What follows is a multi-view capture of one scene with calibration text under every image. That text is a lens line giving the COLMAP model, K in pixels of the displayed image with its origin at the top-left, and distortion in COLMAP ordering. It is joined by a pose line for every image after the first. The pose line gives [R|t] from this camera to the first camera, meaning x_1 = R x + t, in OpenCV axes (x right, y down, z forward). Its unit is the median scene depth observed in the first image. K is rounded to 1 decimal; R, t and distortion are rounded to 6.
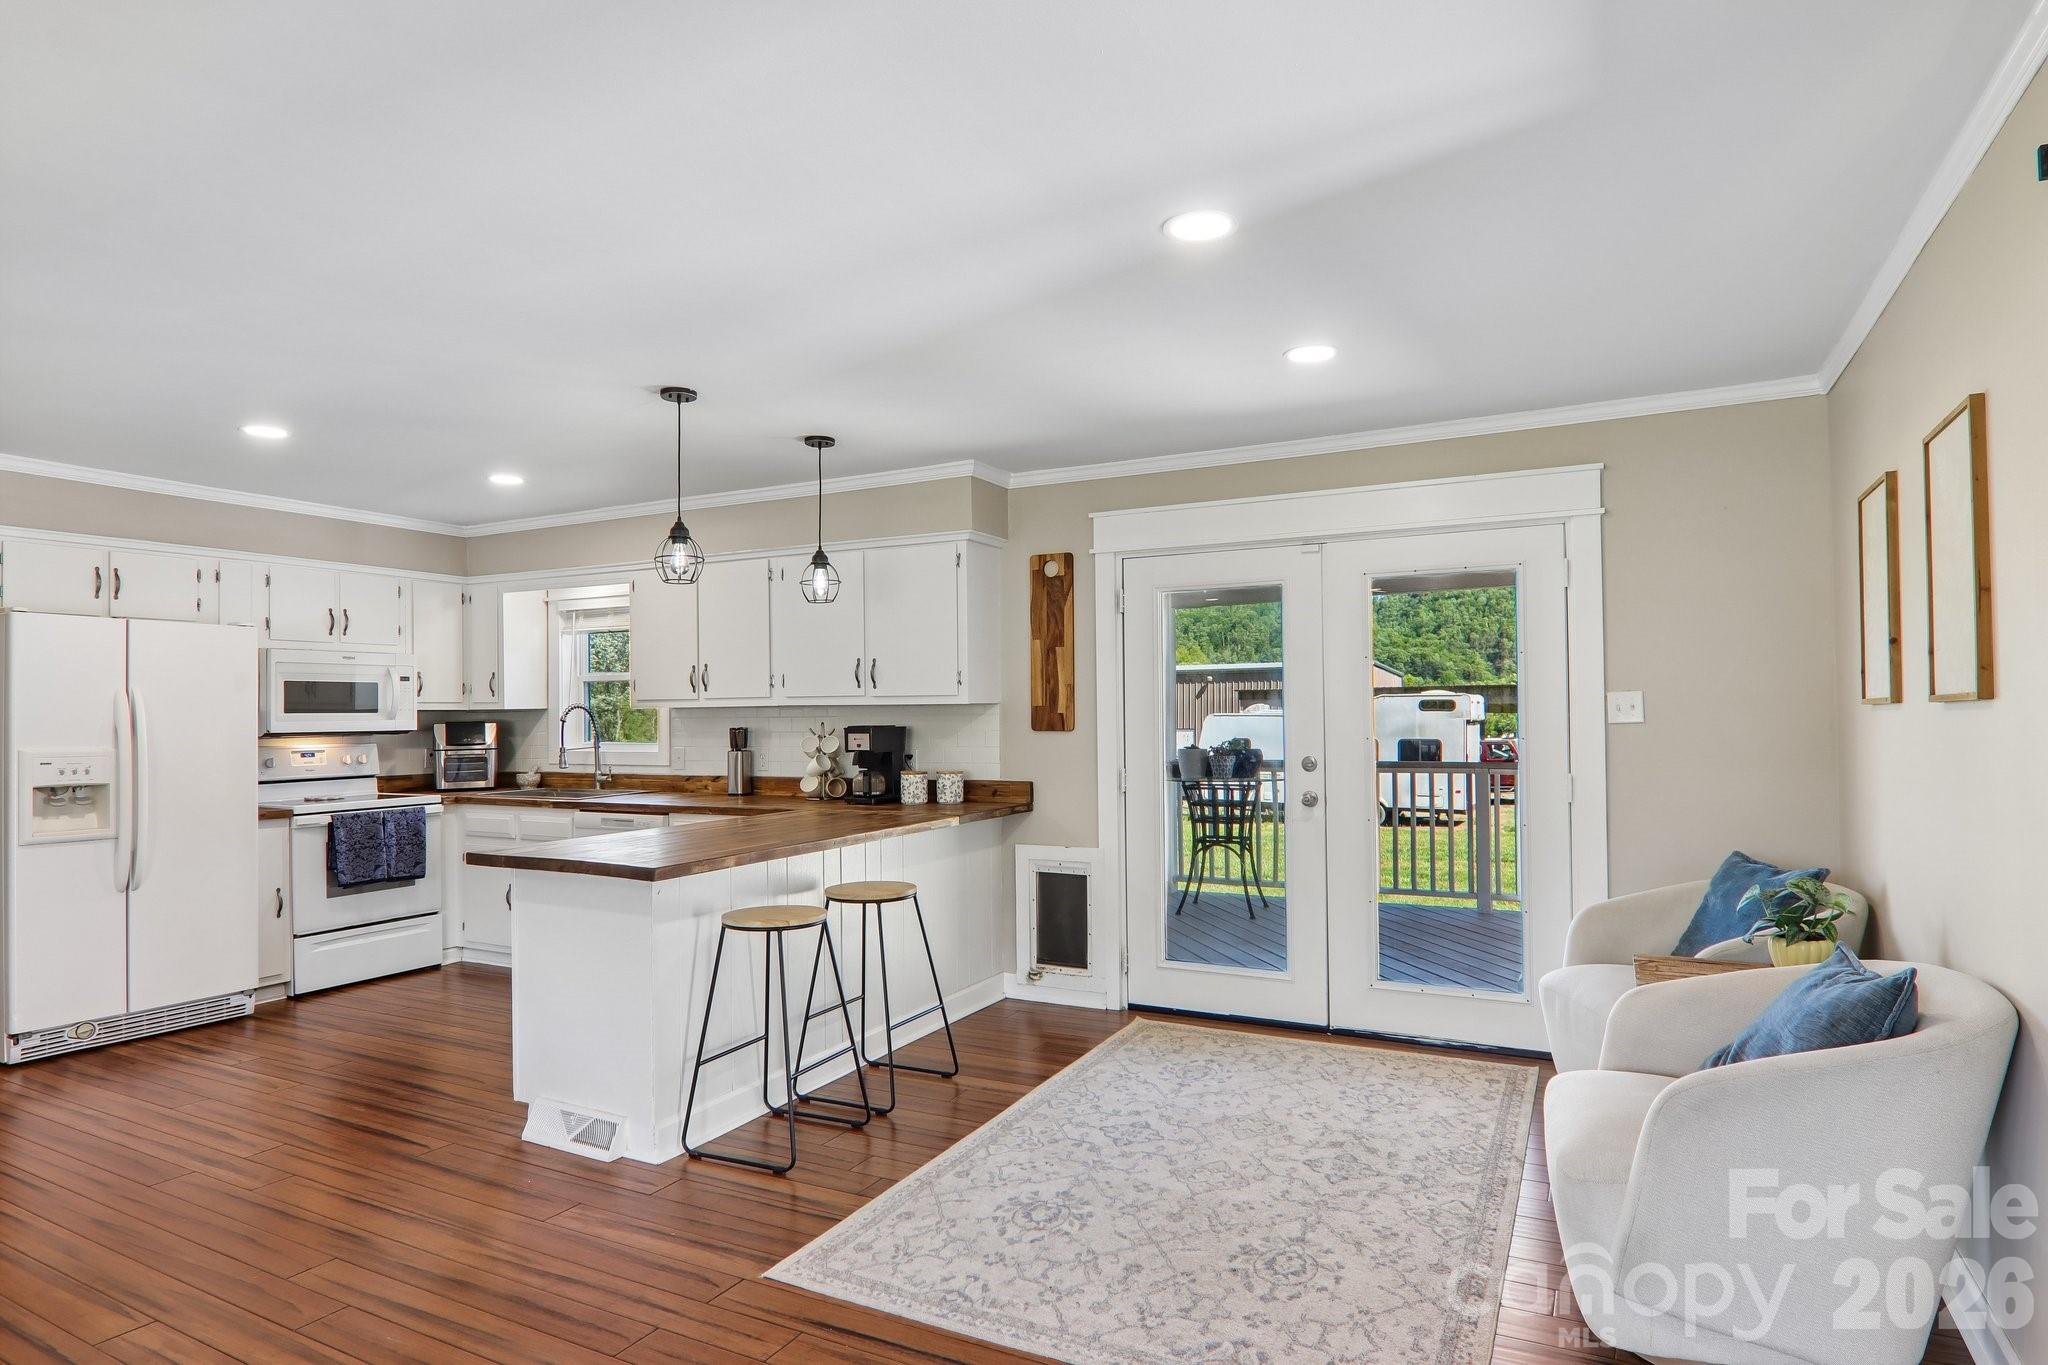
lens RADIAL K [[1132.9, 0, 1027.1], [0, 1132.9, 699.0], [0, 0, 1]] dist [0.005676, -0.020909]
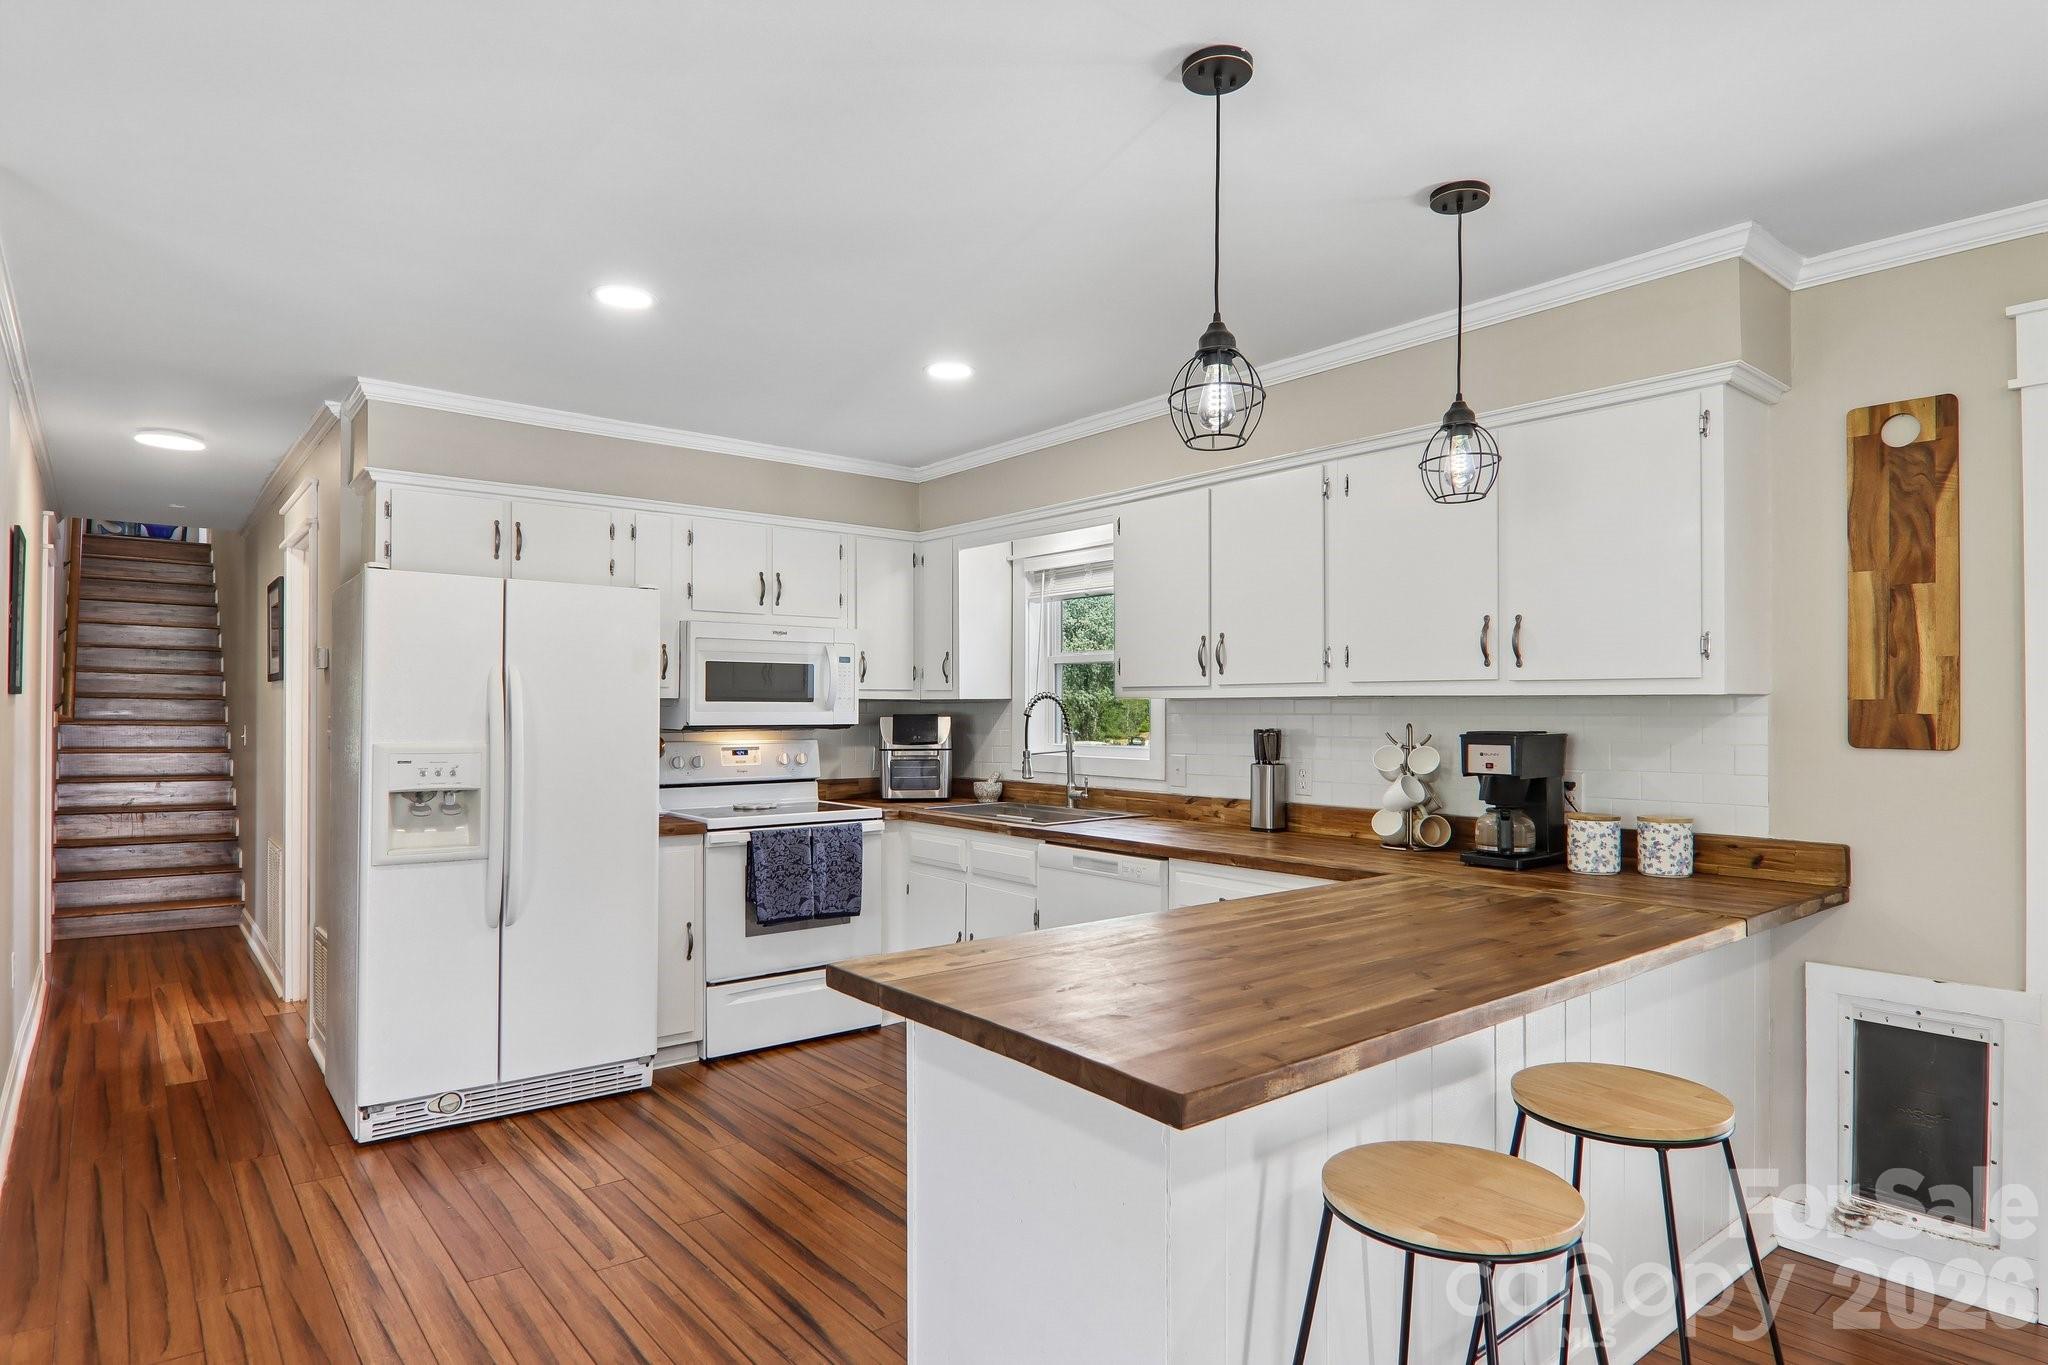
lens RADIAL K [[1132.9, 0, 1027.1], [0, 1132.9, 699.0], [0, 0, 1]] dist [0.005676, -0.020909]
pose [[0.918425, 0.008101, -0.395511, -0.135791], [-0.006598, 0.999965, 0.005160, 0.005646], [0.395539, -0.002130, 0.918447, 0.372626]]
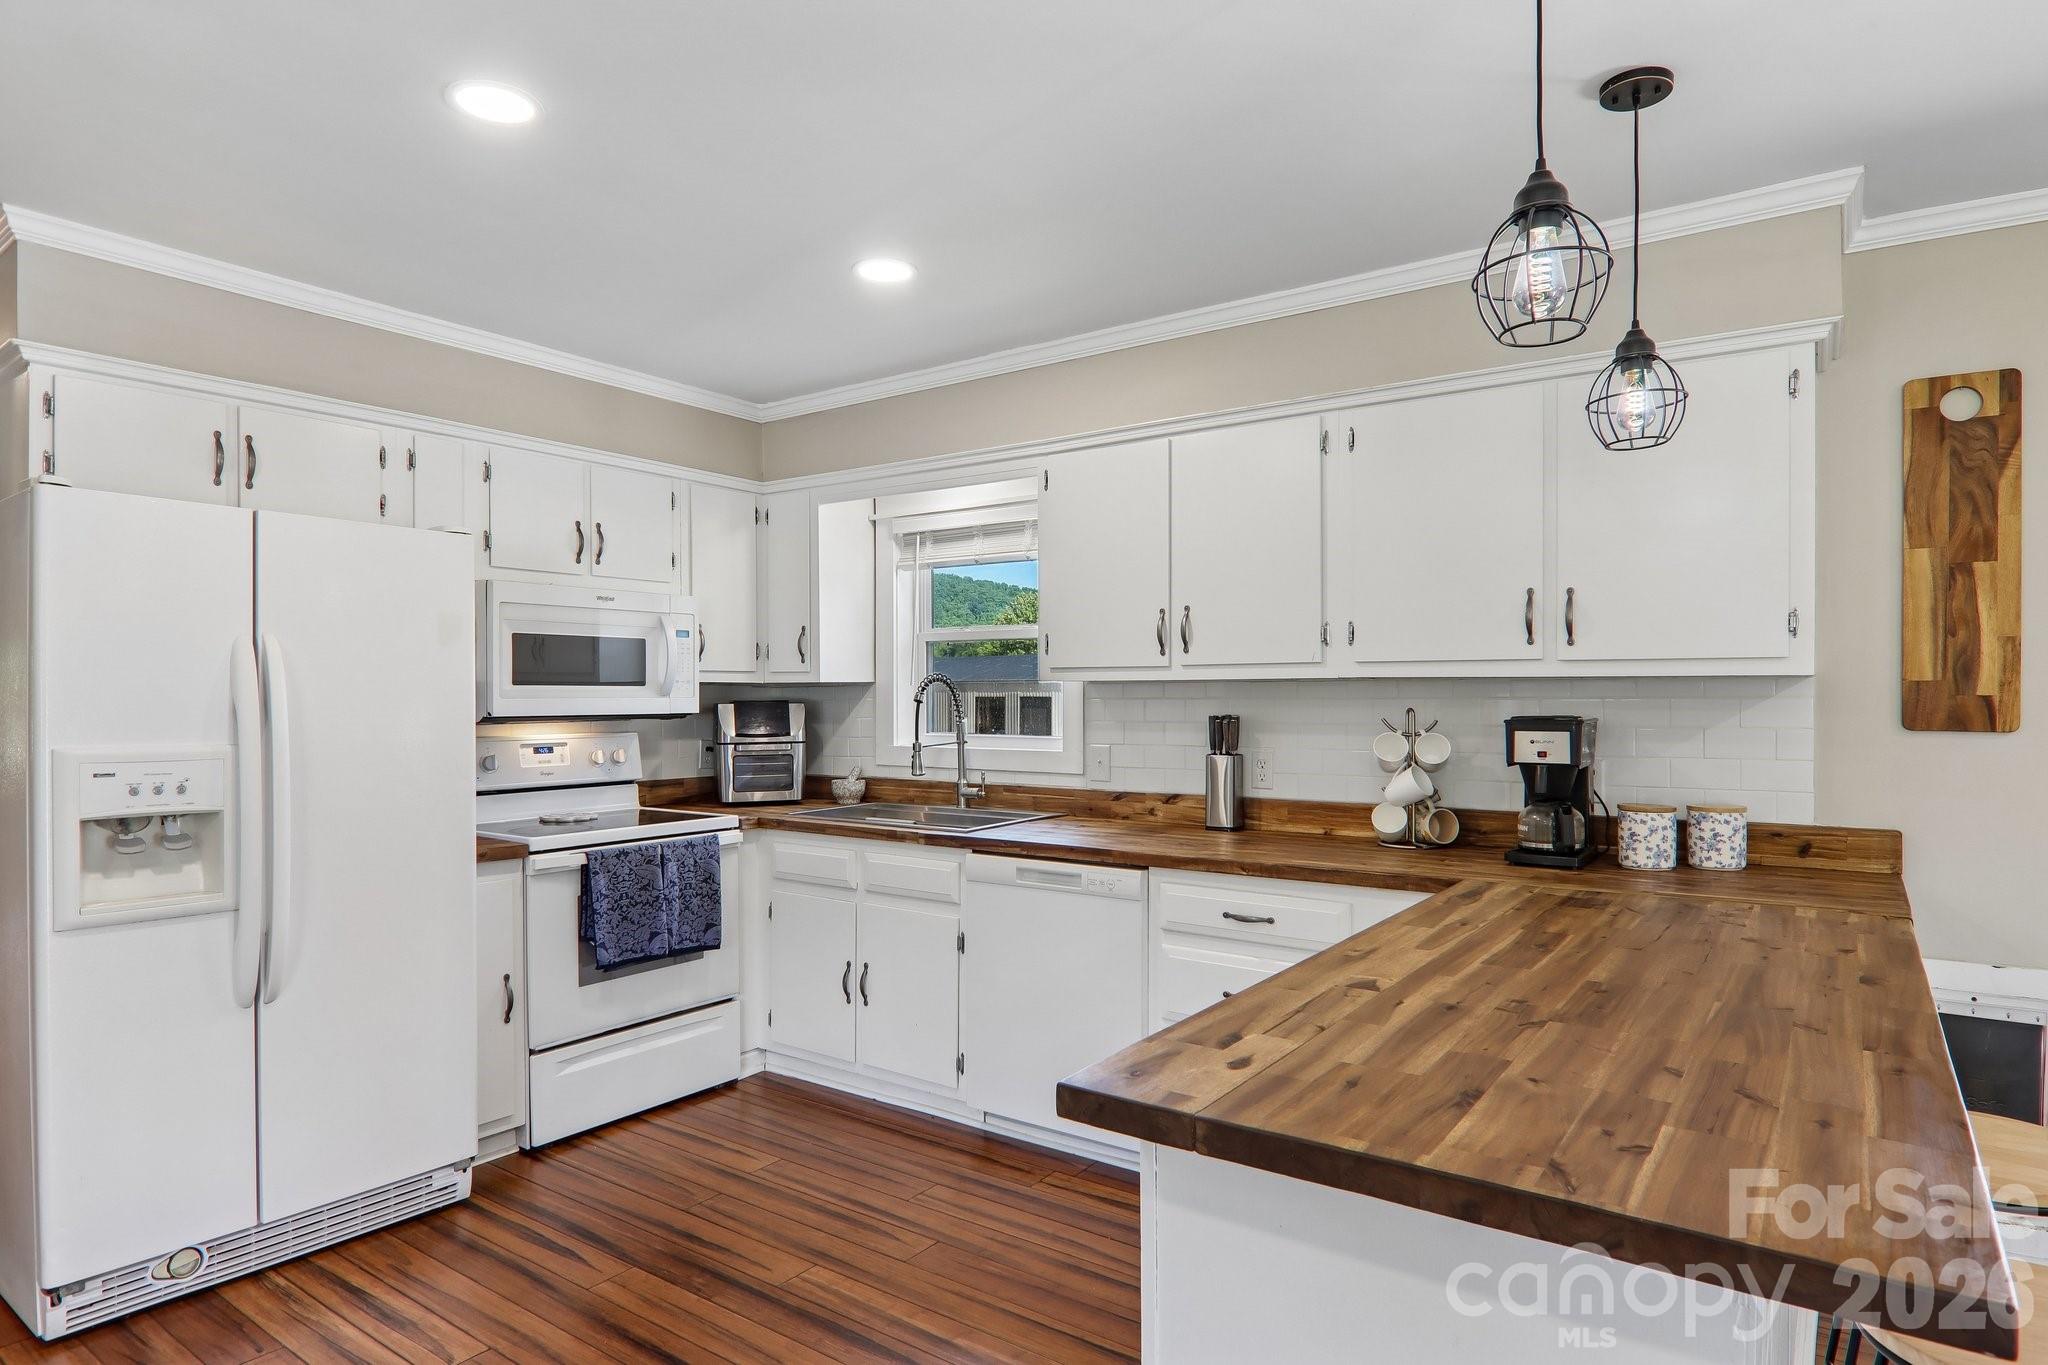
lens RADIAL K [[1142.9, 0, 1028.1], [0, 1142.9, 703.9], [0, 0, 1]] dist [0.004328, -0.020683]
pose [[0.990804, 0.009512, -0.134967, -0.310105], [-0.006778, 0.999763, 0.020705, 0.008514], [0.135132, -0.019600, 0.990634, 0.443125]]
